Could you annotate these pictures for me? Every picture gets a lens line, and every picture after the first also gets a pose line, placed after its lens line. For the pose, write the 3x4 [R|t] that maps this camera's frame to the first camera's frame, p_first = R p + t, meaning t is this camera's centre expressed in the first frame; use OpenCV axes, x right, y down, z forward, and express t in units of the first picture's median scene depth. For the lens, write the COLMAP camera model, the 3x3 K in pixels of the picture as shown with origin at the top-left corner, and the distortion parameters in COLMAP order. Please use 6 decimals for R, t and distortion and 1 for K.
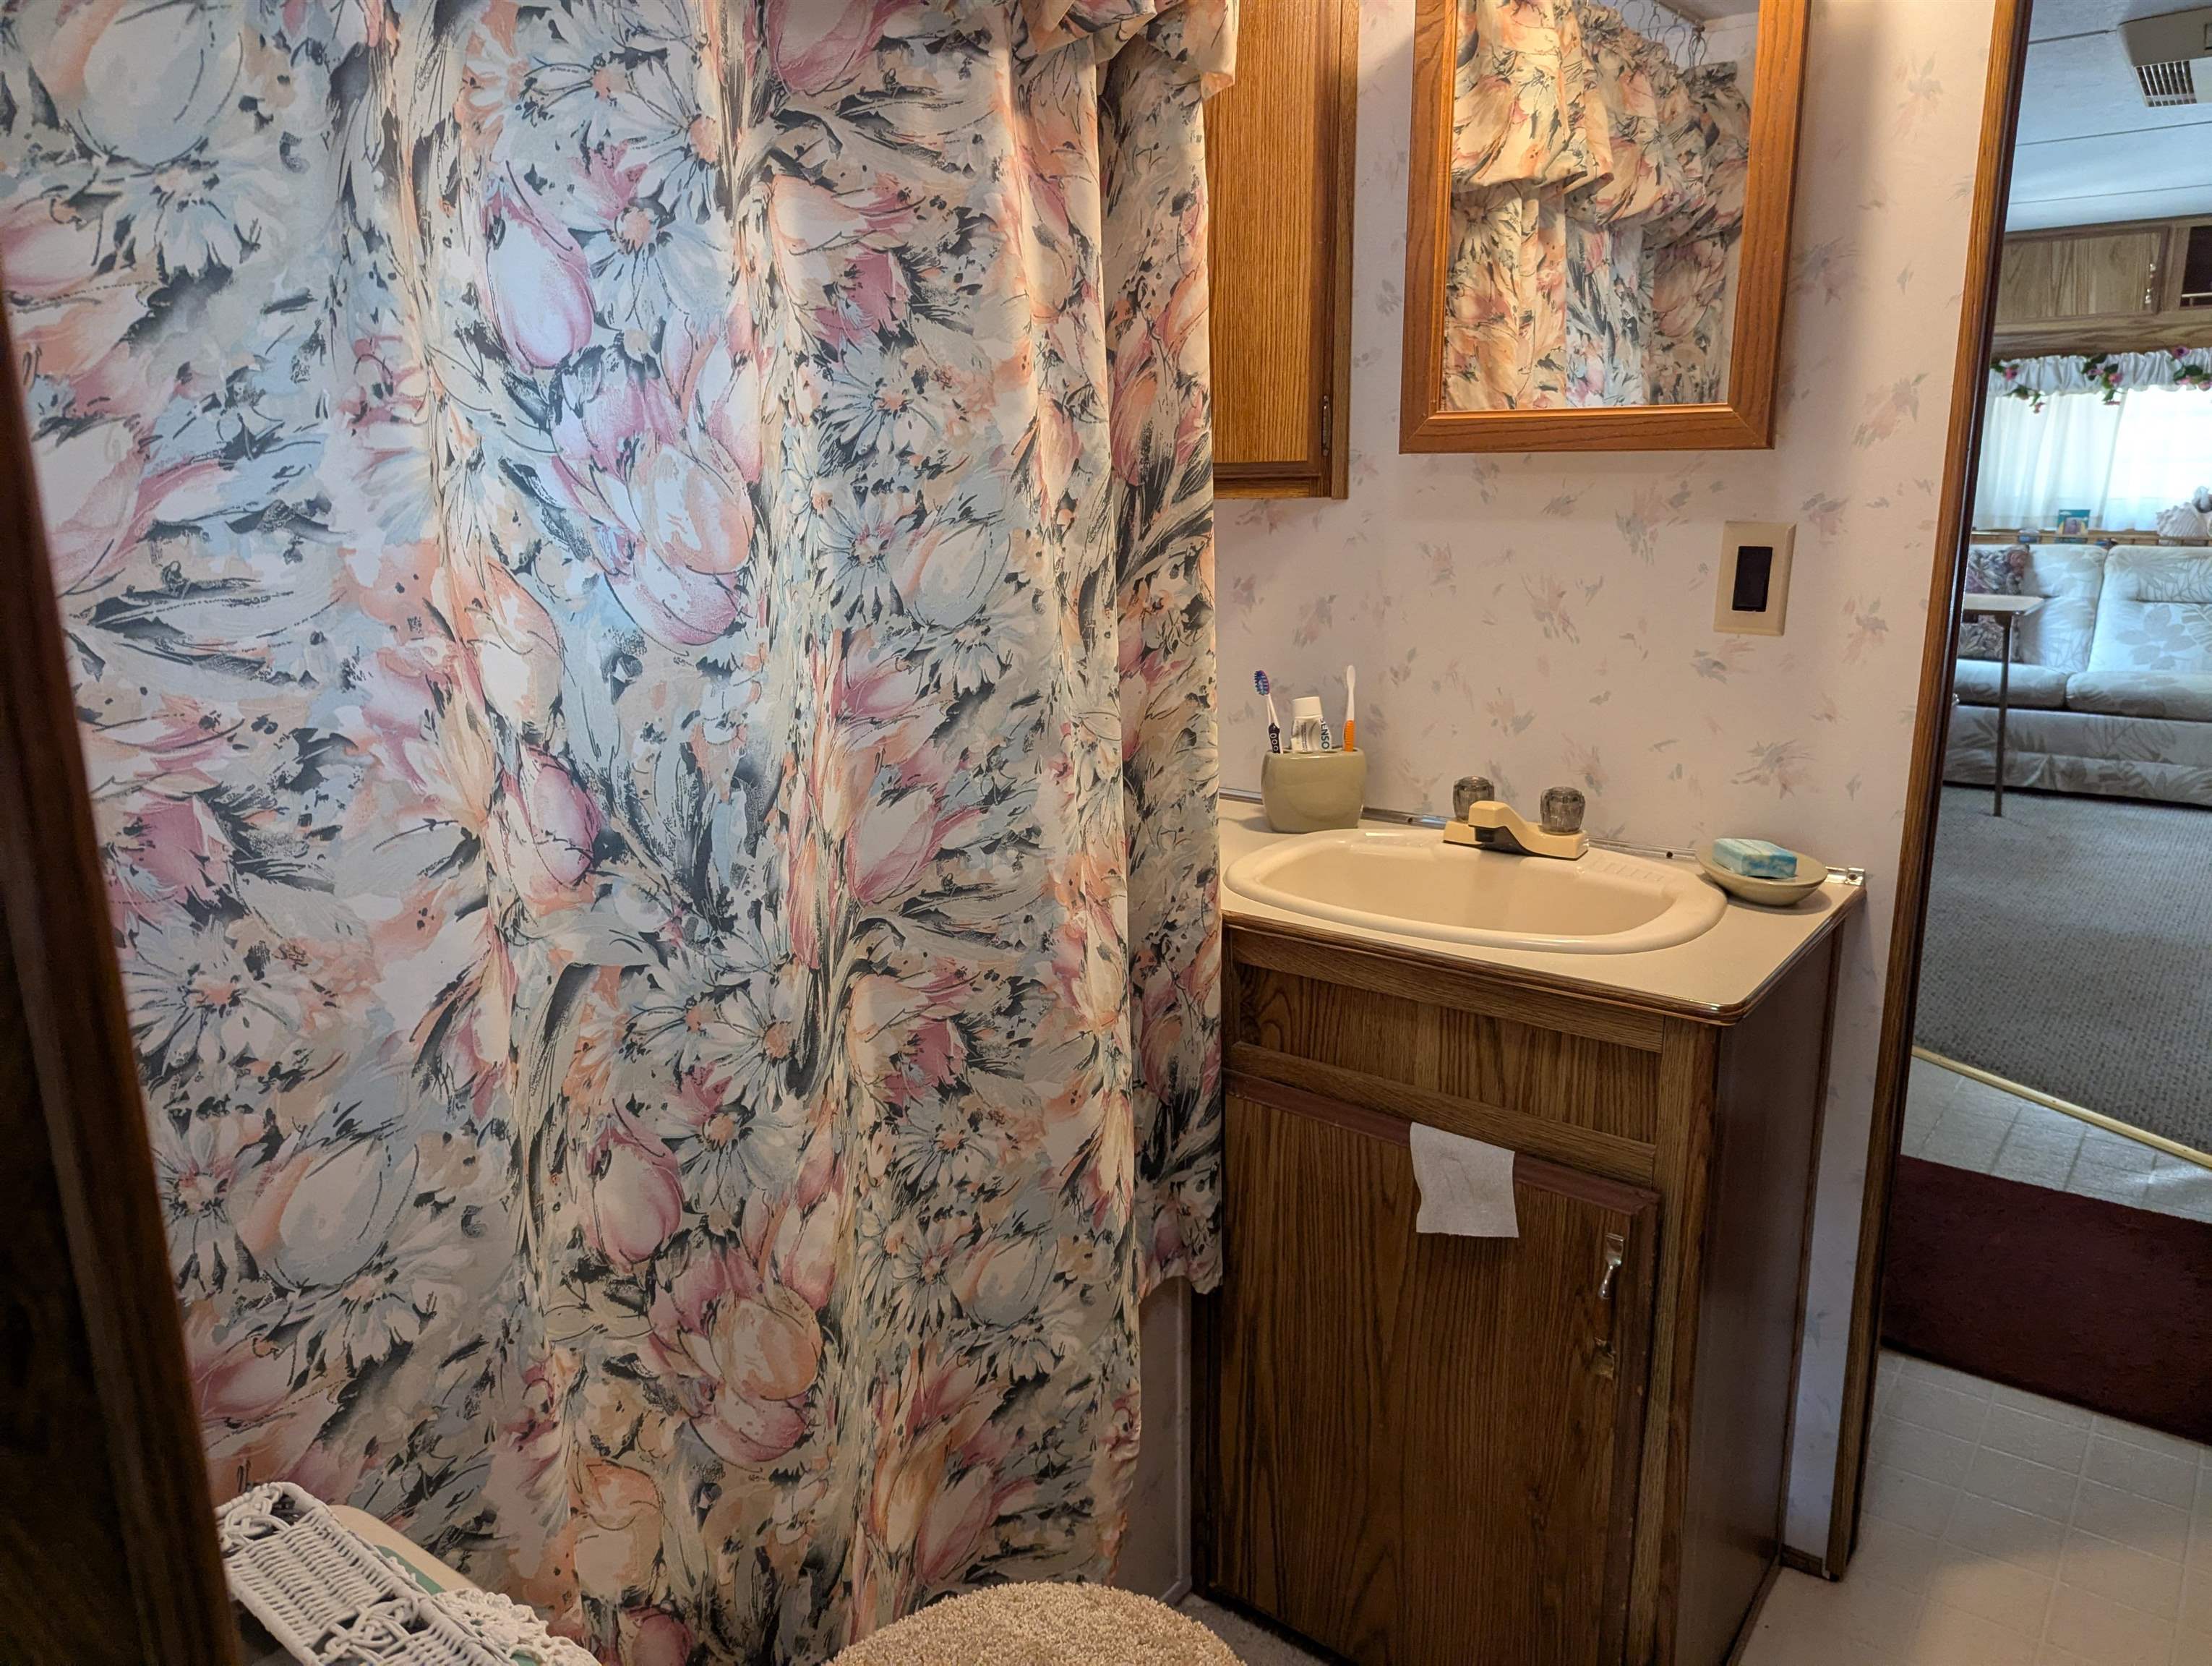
lens RADIAL K [[1566.5, 0, 1082.0], [0, 1566.5, 844.5], [0, 0, 1]] dist [0.069069, -0.092077]
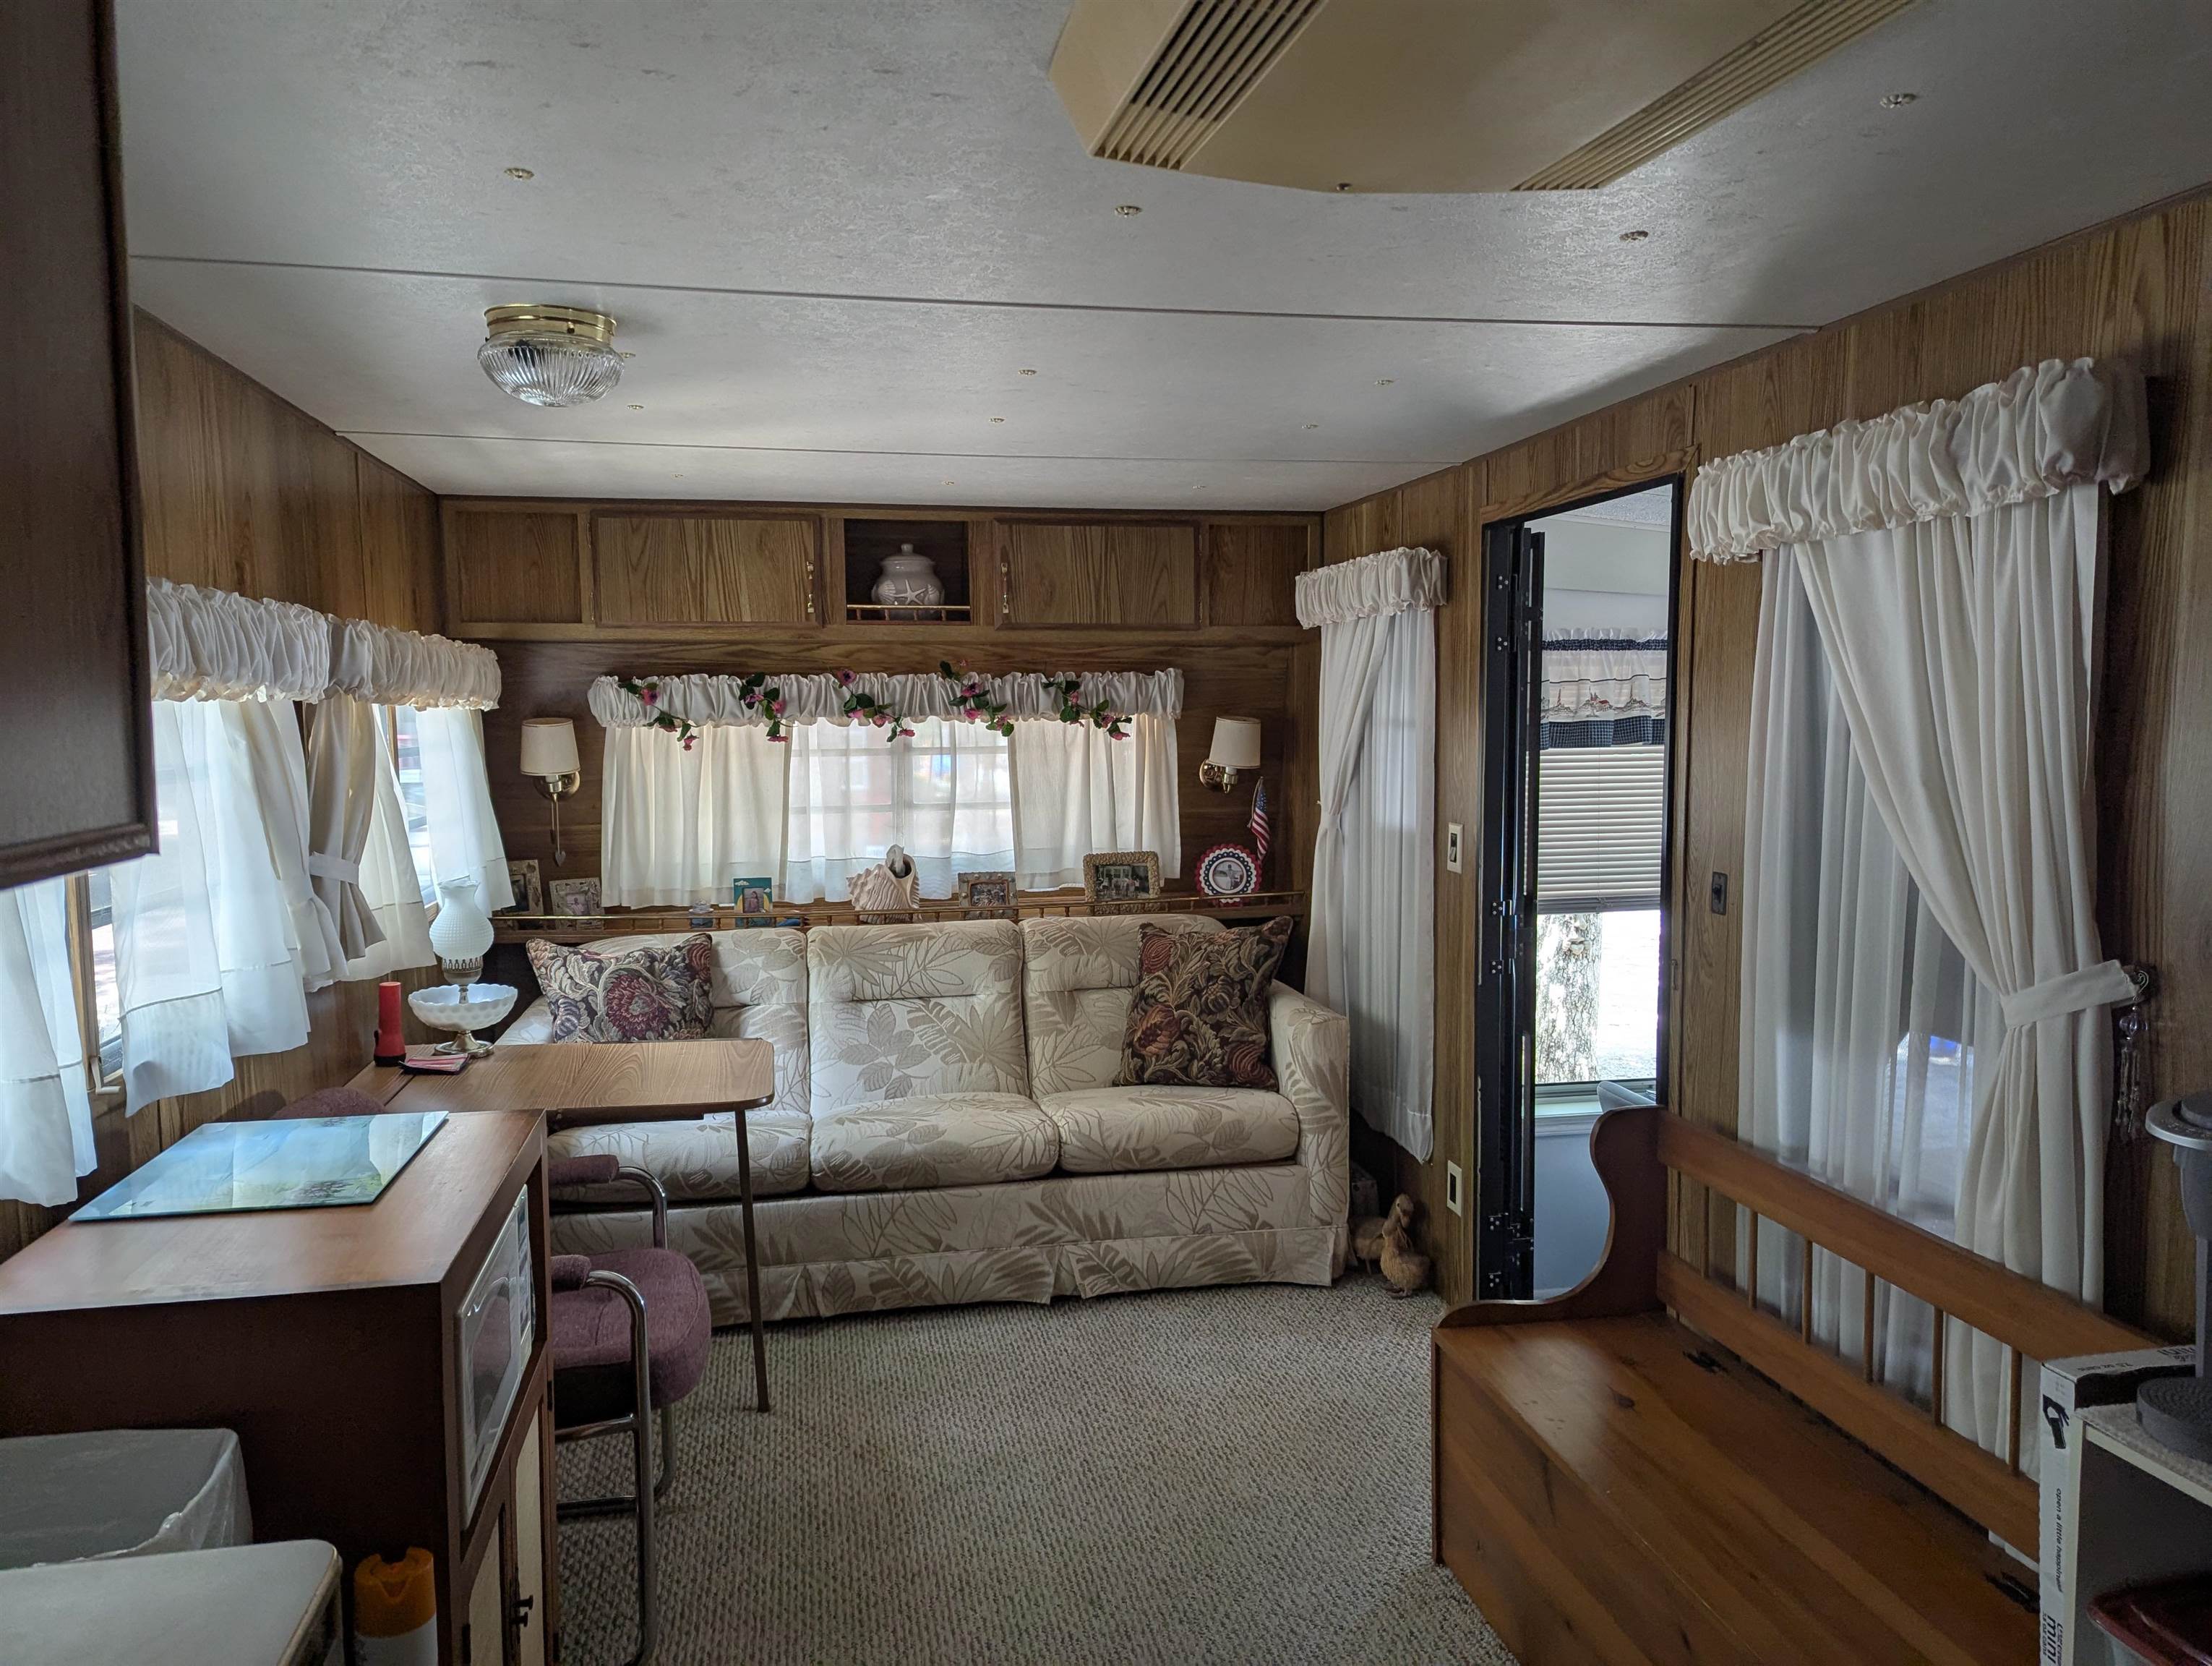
lens RADIAL K [[1537.1, 0, 1106.0], [0, 1537.1, 833.0], [0, 0, 1]] dist [0.048378, -0.046255]
pose [[0.650876, -0.040957, 0.758079, 0.278103], [0.169917, 0.981071, -0.092884, -0.200221], [-0.739925, 0.189267, 0.645515, 0.601058]]
